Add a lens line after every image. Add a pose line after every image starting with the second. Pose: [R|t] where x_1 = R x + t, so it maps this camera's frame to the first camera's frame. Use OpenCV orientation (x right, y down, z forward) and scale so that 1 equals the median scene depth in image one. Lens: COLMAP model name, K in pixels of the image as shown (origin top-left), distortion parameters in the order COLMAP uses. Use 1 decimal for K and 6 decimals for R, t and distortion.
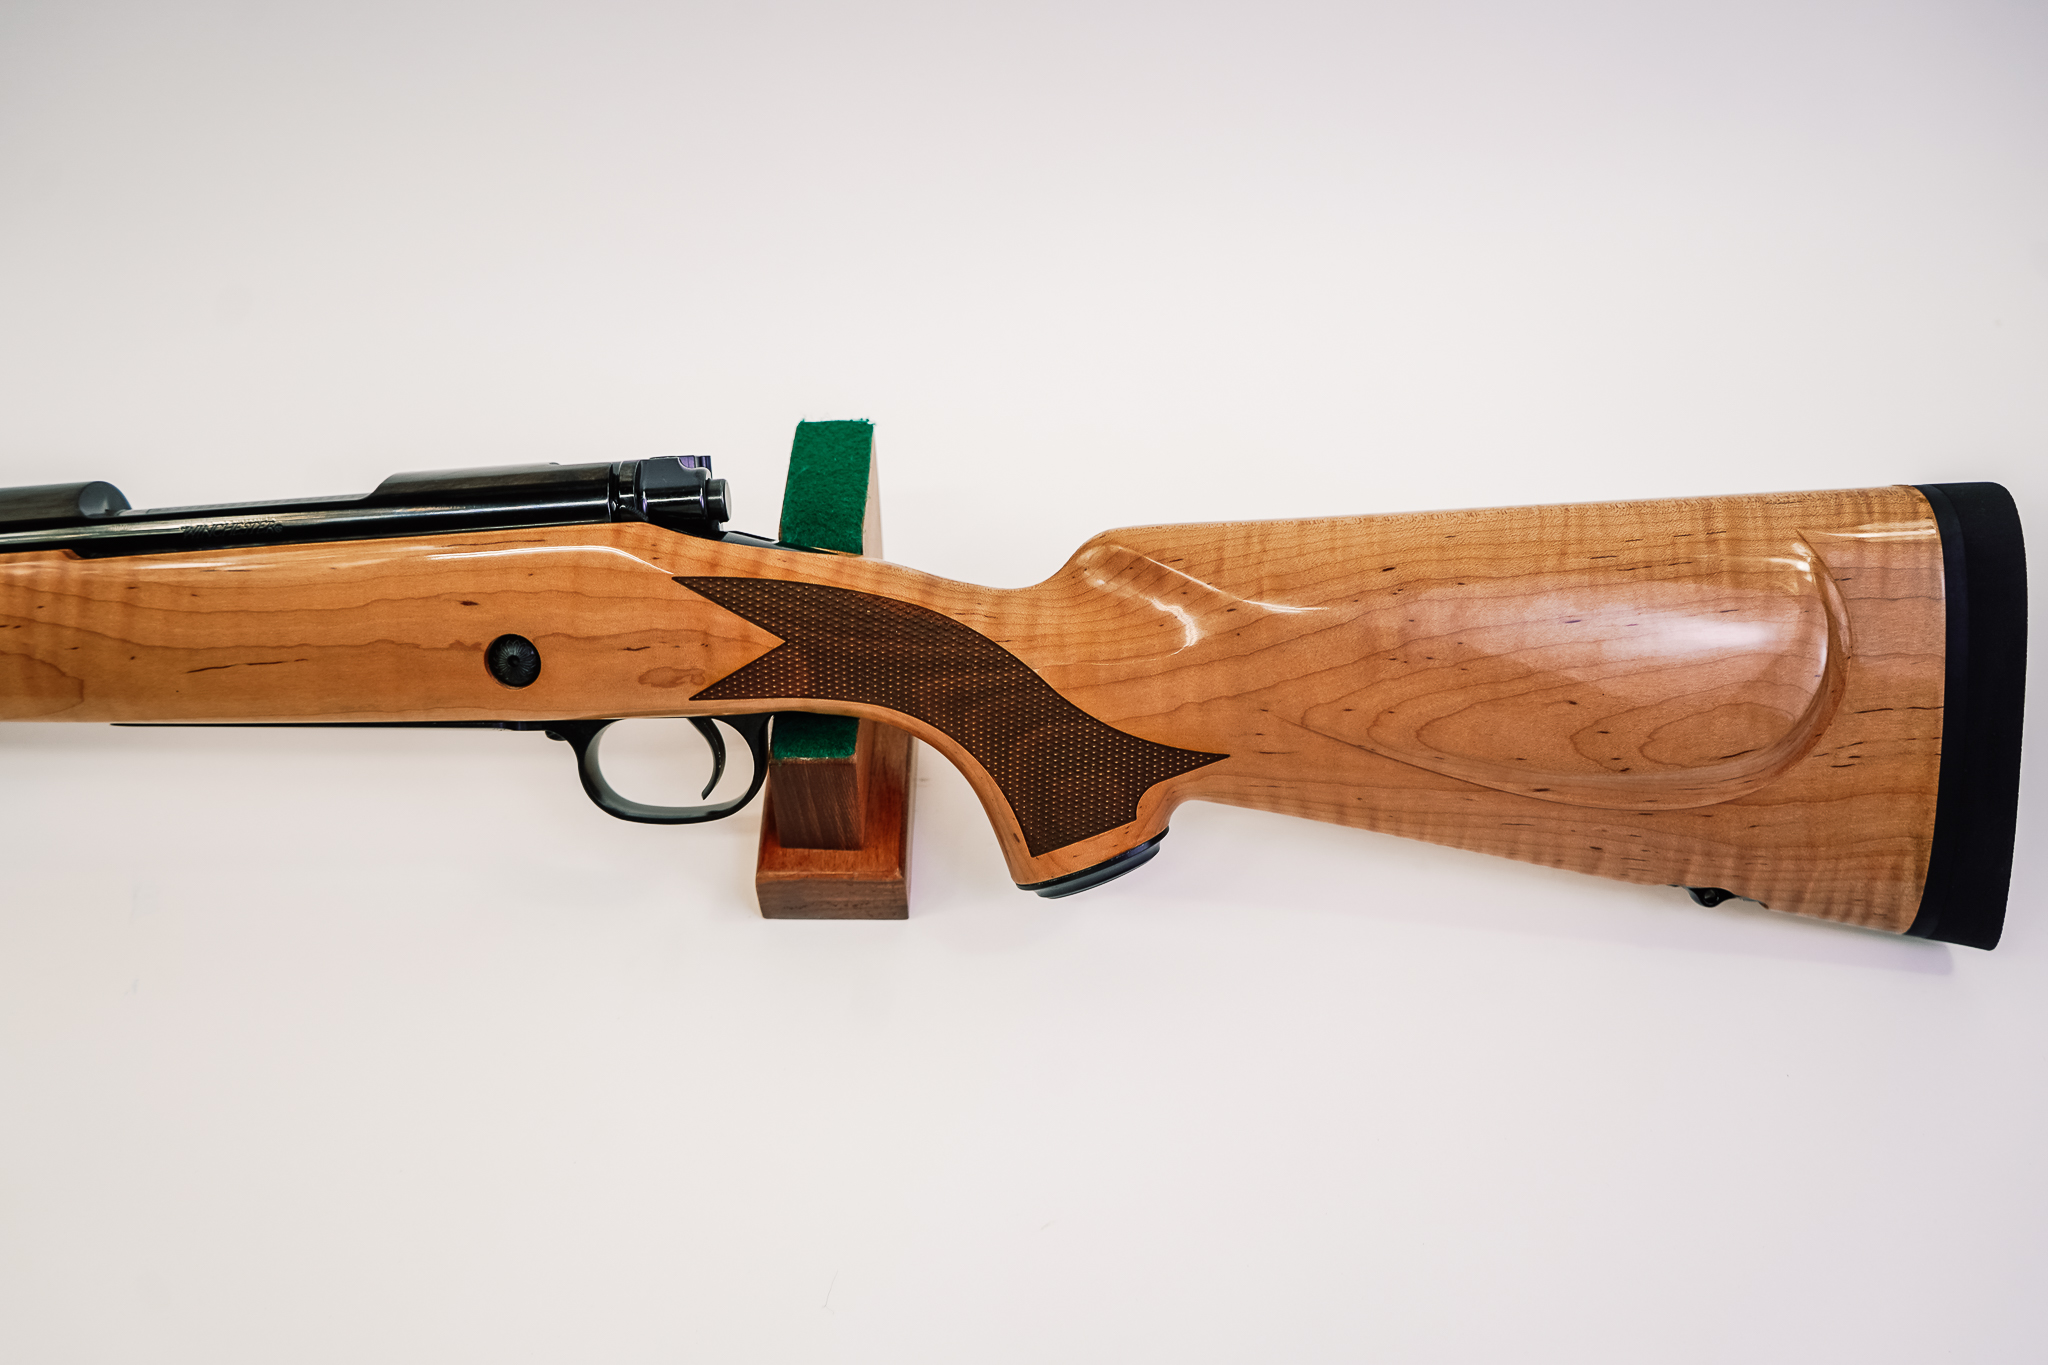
lens RADIAL K [[1617.0, 0, 1024.0], [0, 1617.0, 682.5], [0, 0, 1]] dist [-0.046765, 0.046676]
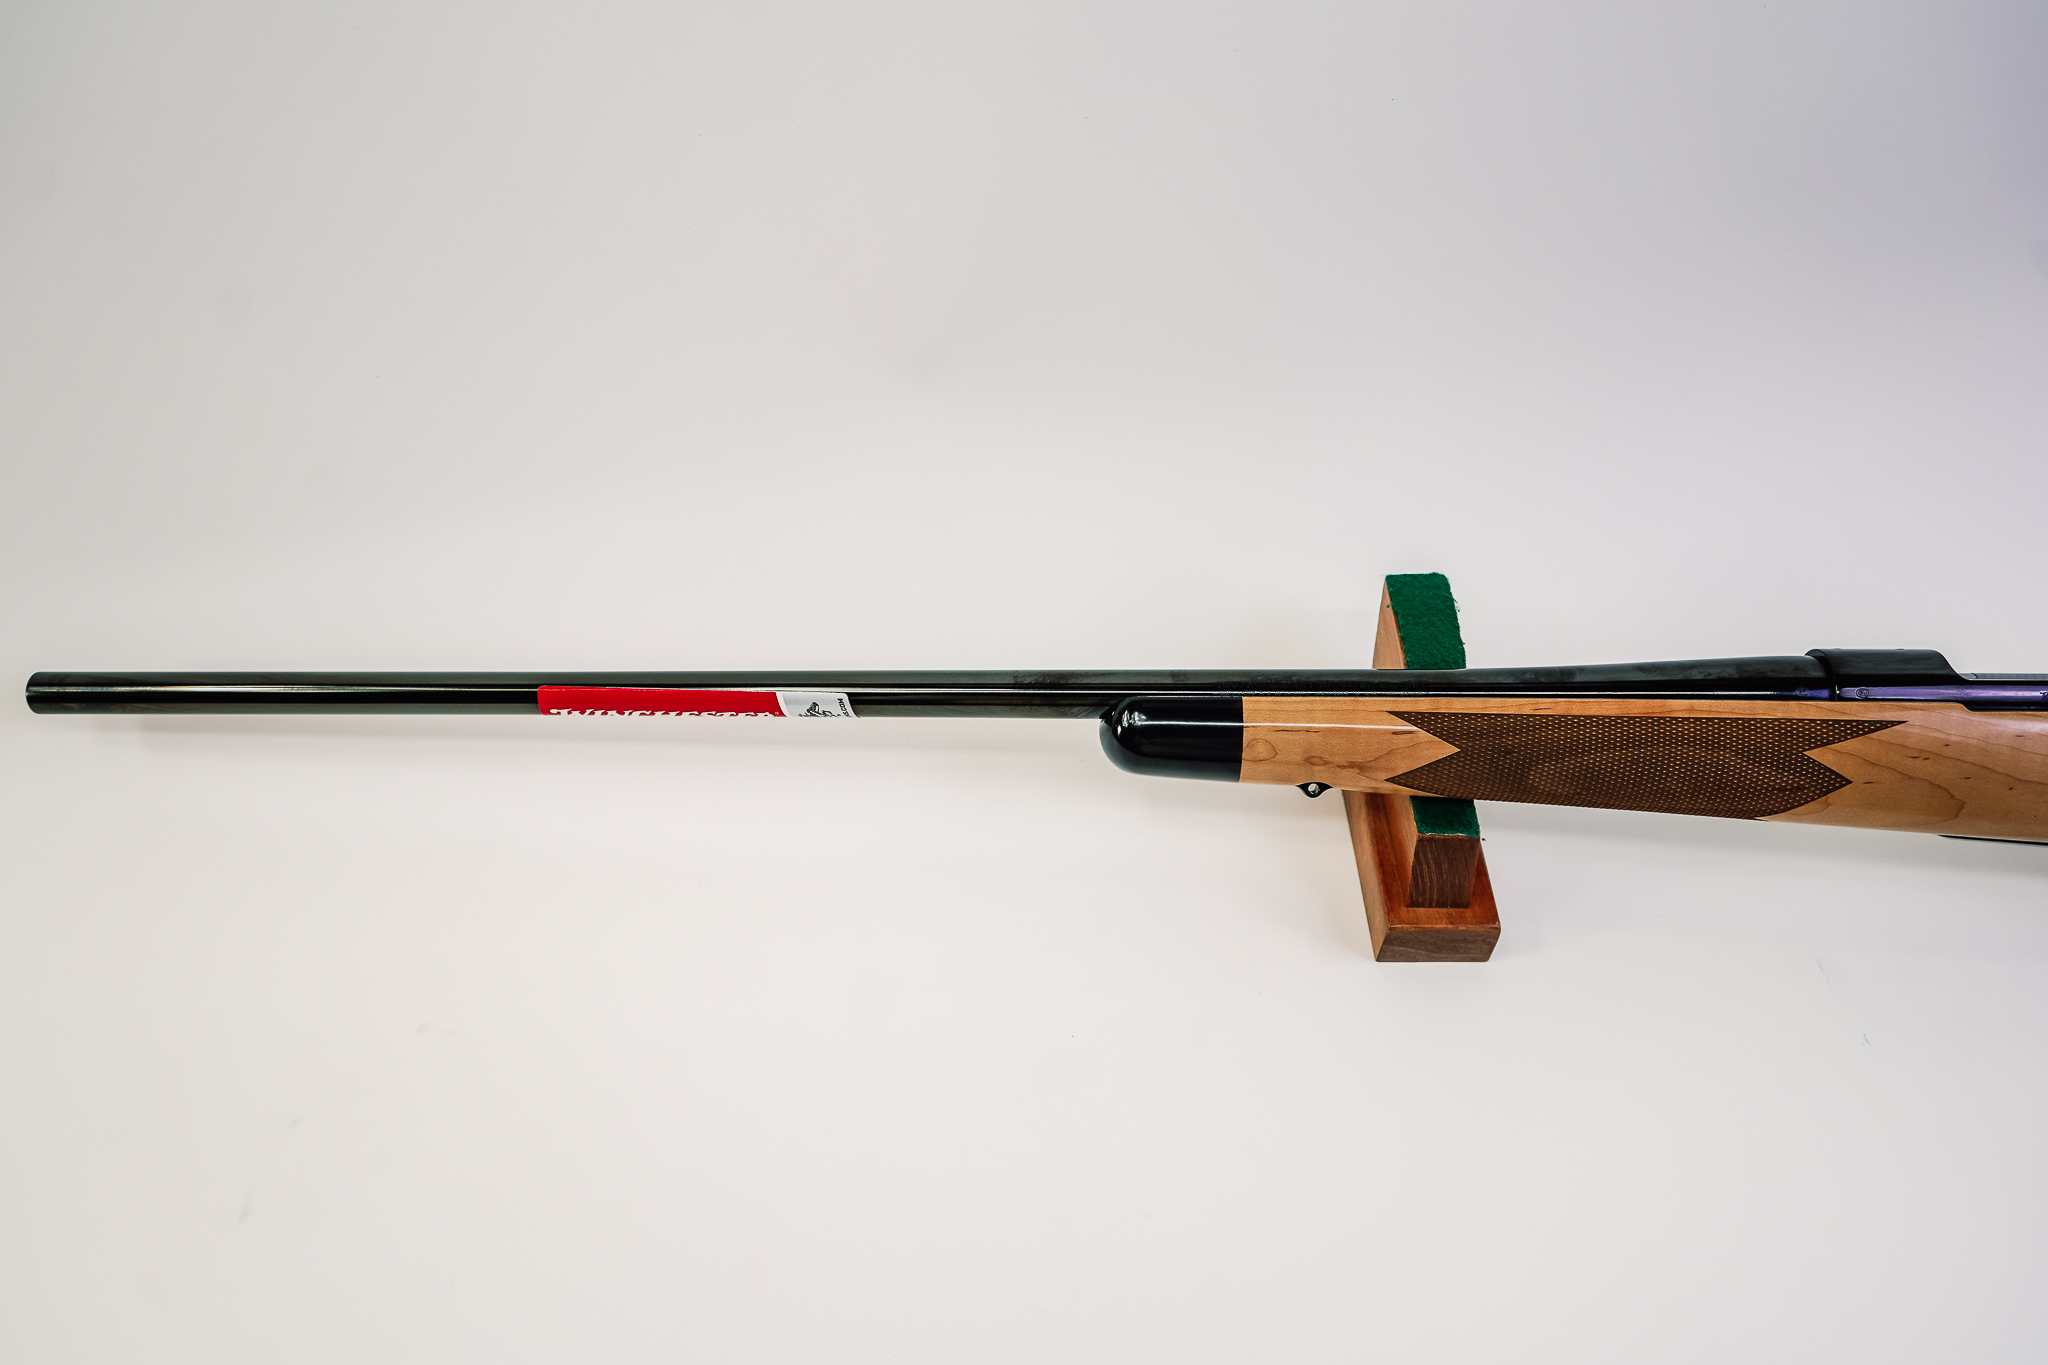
lens RADIAL K [[1617.0, 0, 1024.0], [0, 1617.0, 682.5], [0, 0, 1]] dist [-0.046765, 0.046676]
pose [[0.997069, 0.069230, -0.032582, -1.283795], [-0.071319, 0.995130, -0.068042, 0.043712], [0.027713, 0.070166, 0.997150, -0.331464]]
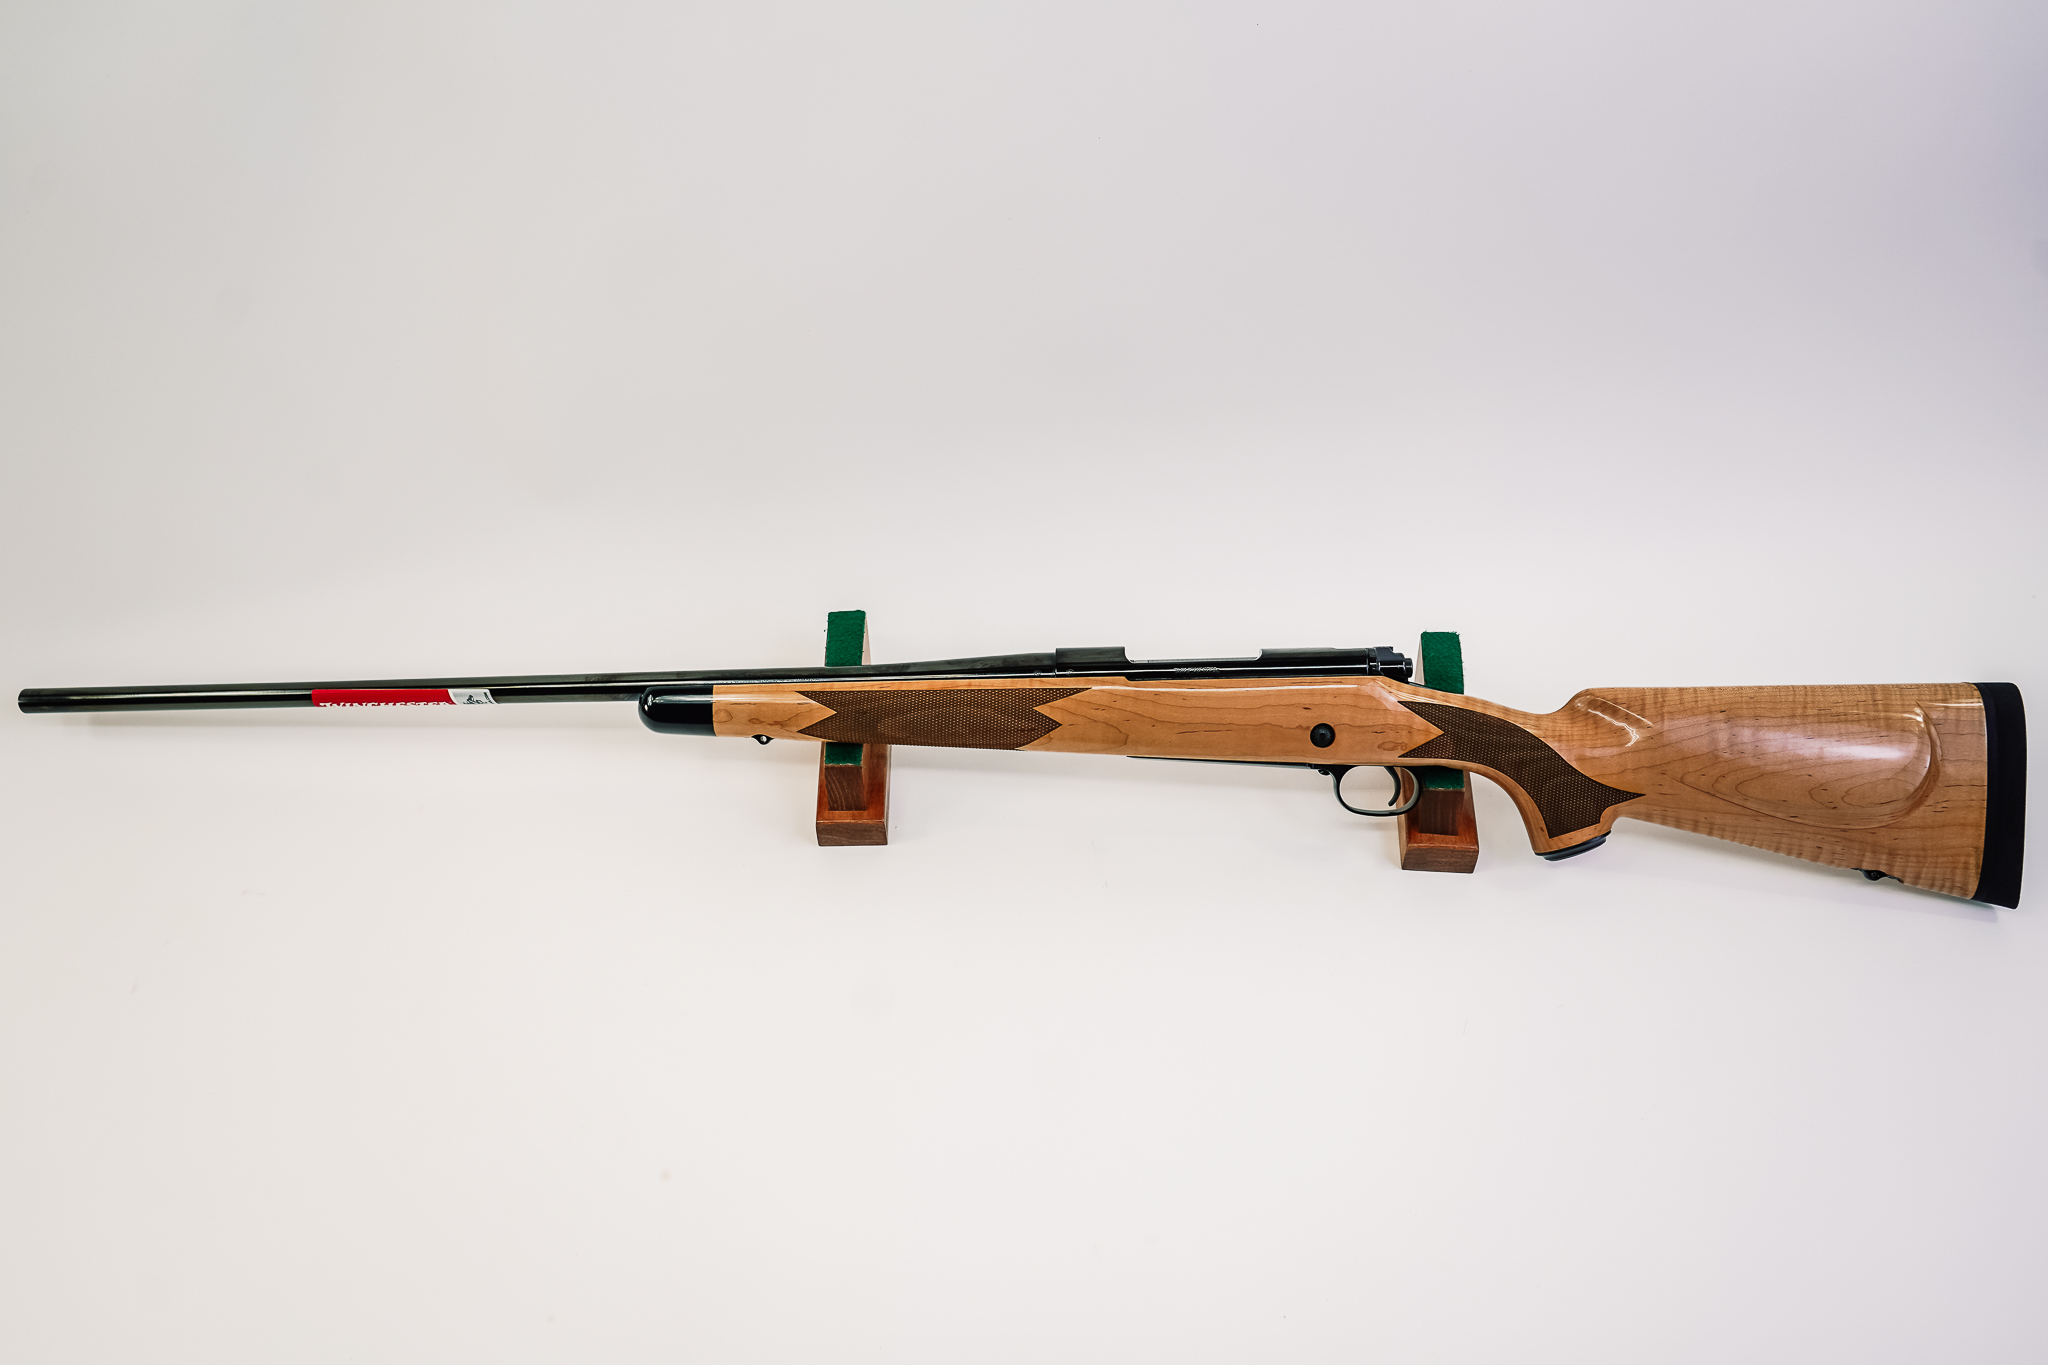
lens RADIAL K [[1617.0, 0, 1024.0], [0, 1617.0, 682.5], [0, 0, 1]] dist [-0.046765, 0.046676]
pose [[0.996741, 0.041796, -0.068990, -0.564051], [-0.048758, 0.993534, -0.102530, 0.158474], [0.064258, 0.105560, 0.992335, -1.211800]]
